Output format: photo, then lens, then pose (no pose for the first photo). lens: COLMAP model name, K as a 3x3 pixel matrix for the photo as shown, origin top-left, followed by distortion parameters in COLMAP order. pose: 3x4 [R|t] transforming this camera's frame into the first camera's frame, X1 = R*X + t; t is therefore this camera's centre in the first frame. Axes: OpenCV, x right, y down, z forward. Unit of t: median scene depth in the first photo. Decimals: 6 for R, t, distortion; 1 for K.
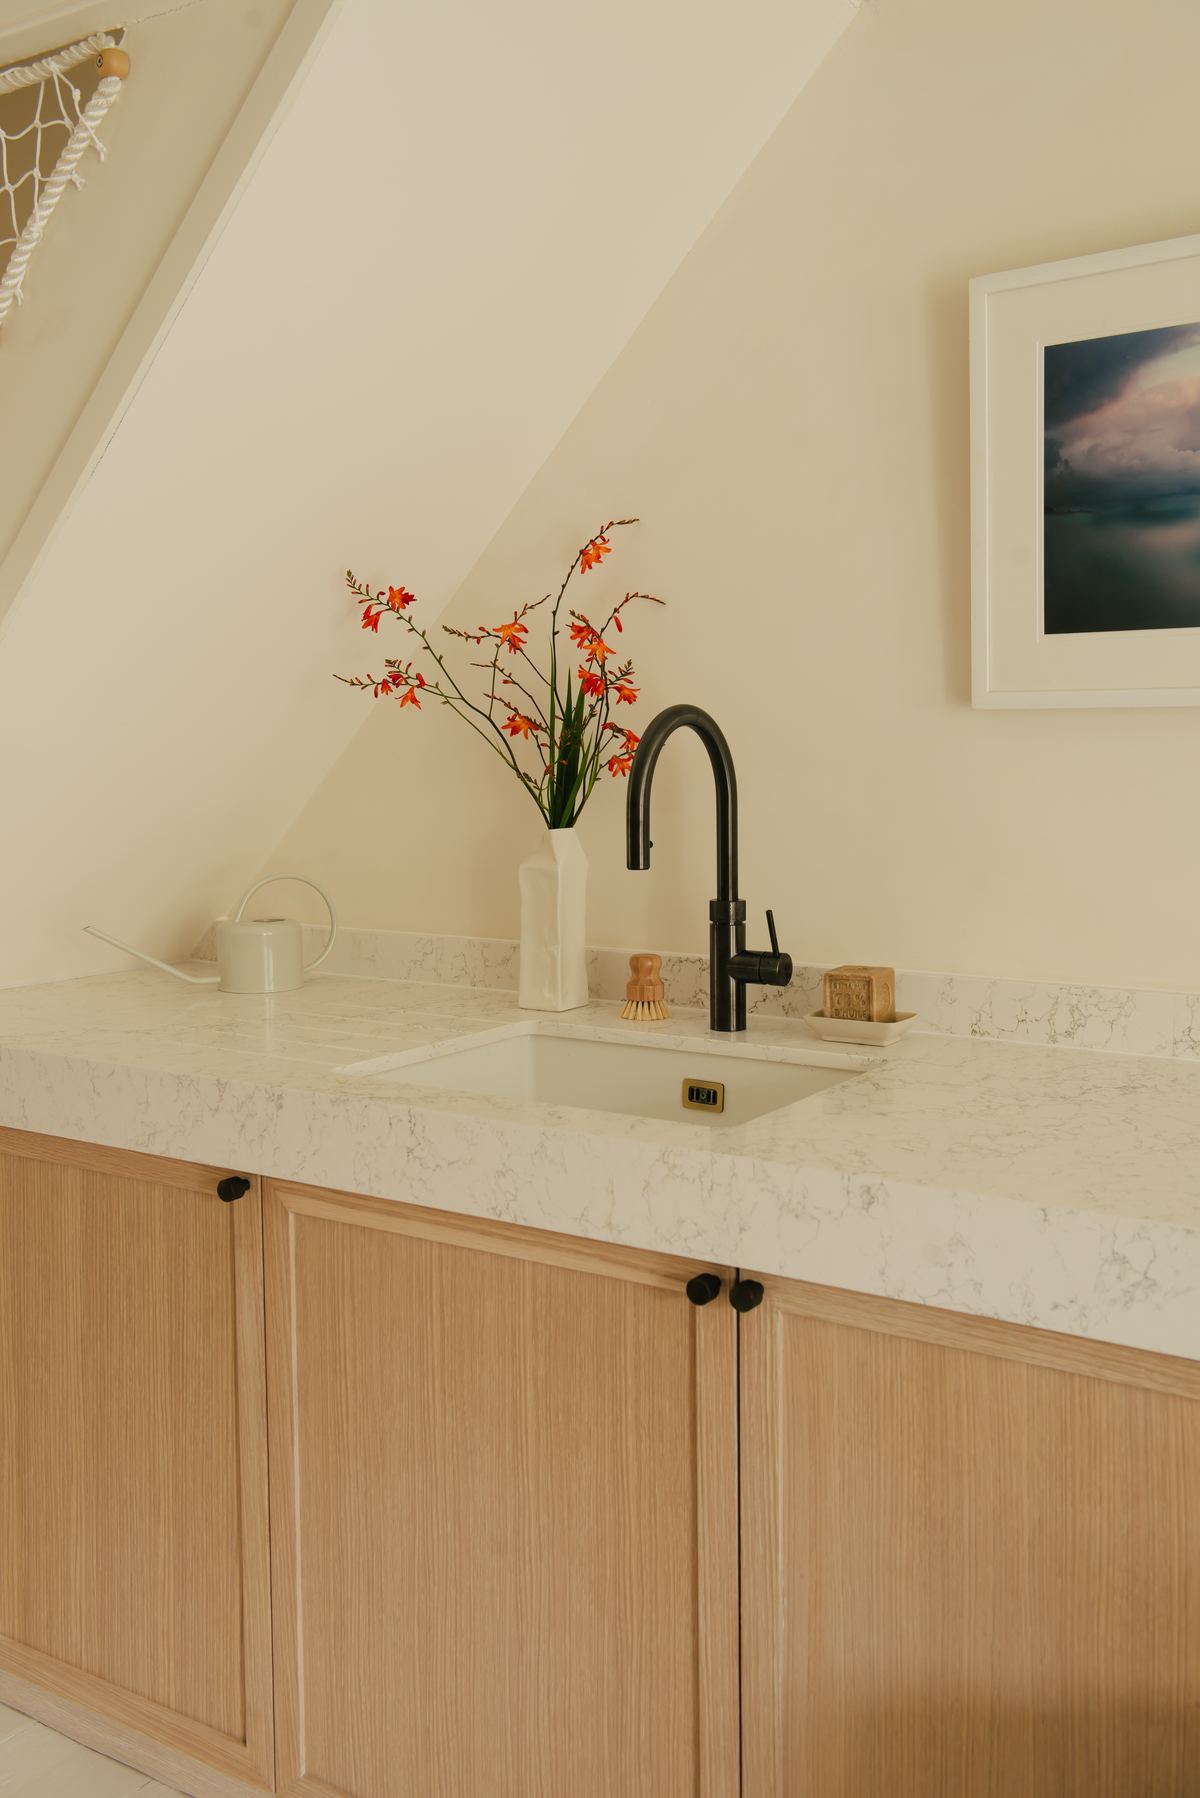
lens RADIAL K [[1630.9, 0, 600.0], [0, 1630.9, 899.0], [0, 0, 1]] dist [0.059385, 0.000777]
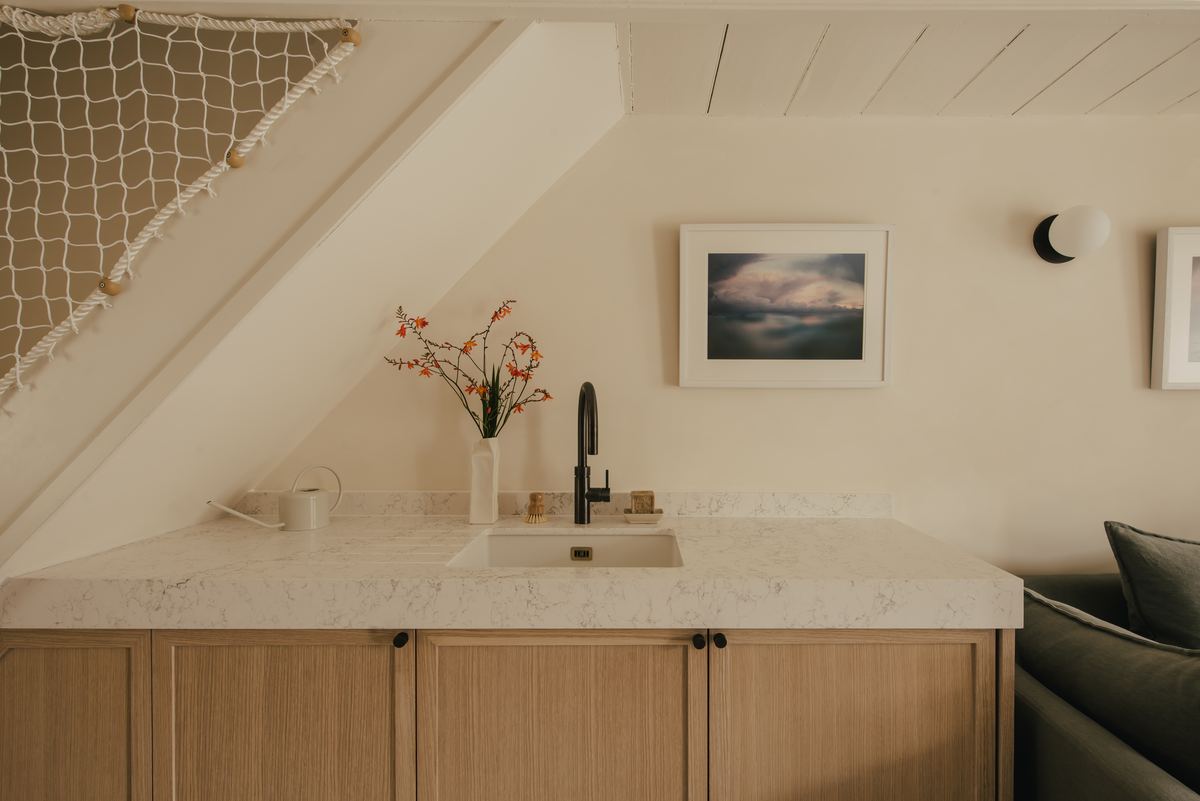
lens RADIAL K [[605.8, 0, 601.9], [0, 605.8, 407.4], [0, 0, 1]] dist [0.002667, -0.000486]
pose [[0.828733, 0.002182, 0.559641, -0.421698], [0.045627, 0.996400, -0.071451, -0.022431], [-0.557782, 0.084749, 0.825650, 0.300084]]
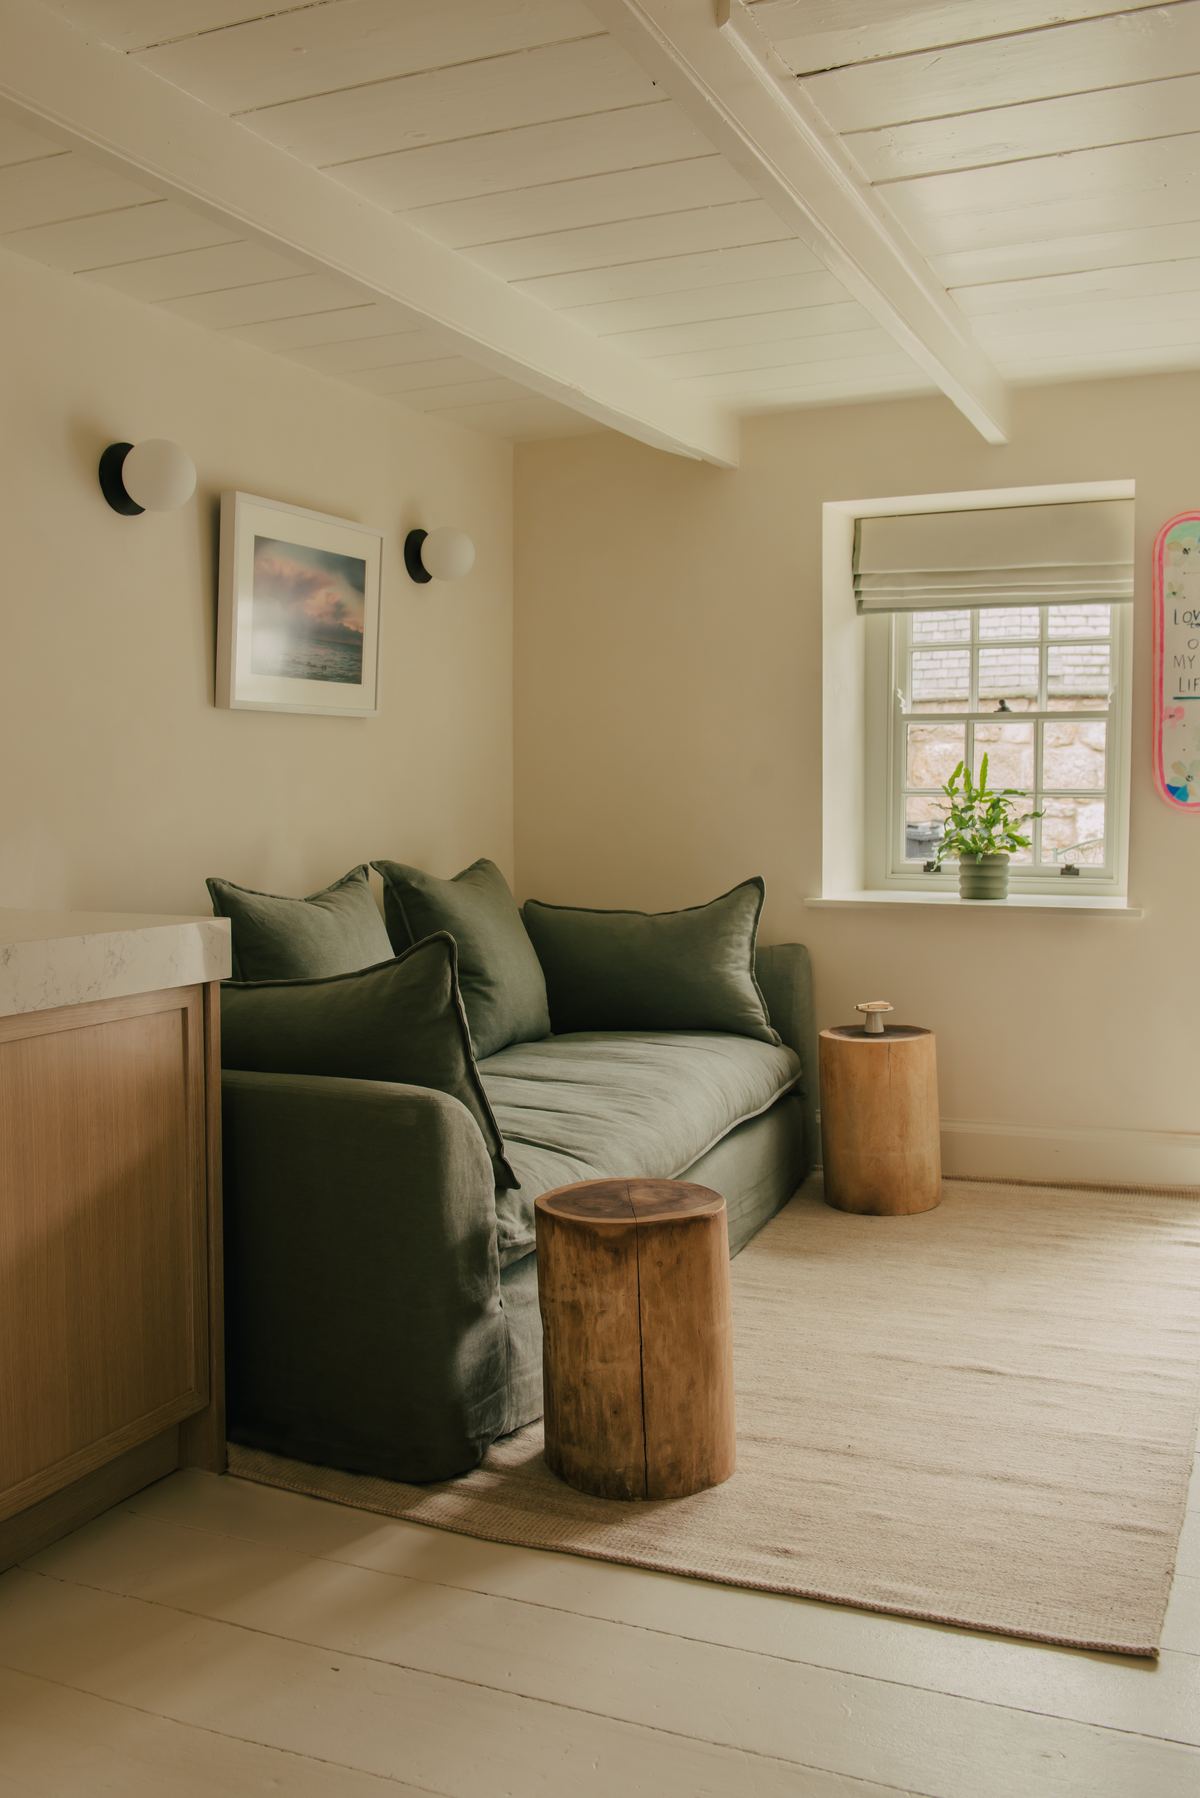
lens RADIAL K [[1630.9, 0, 600.0], [0, 1630.9, 899.0], [0, 0, 1]] dist [0.059385, 0.000777]
pose [[-0.184063, -0.055005, 0.981374, -1.185469], [0.090012, 0.993294, 0.072555, 0.047566], [-0.978784, 0.101690, -0.177878, 0.547802]]
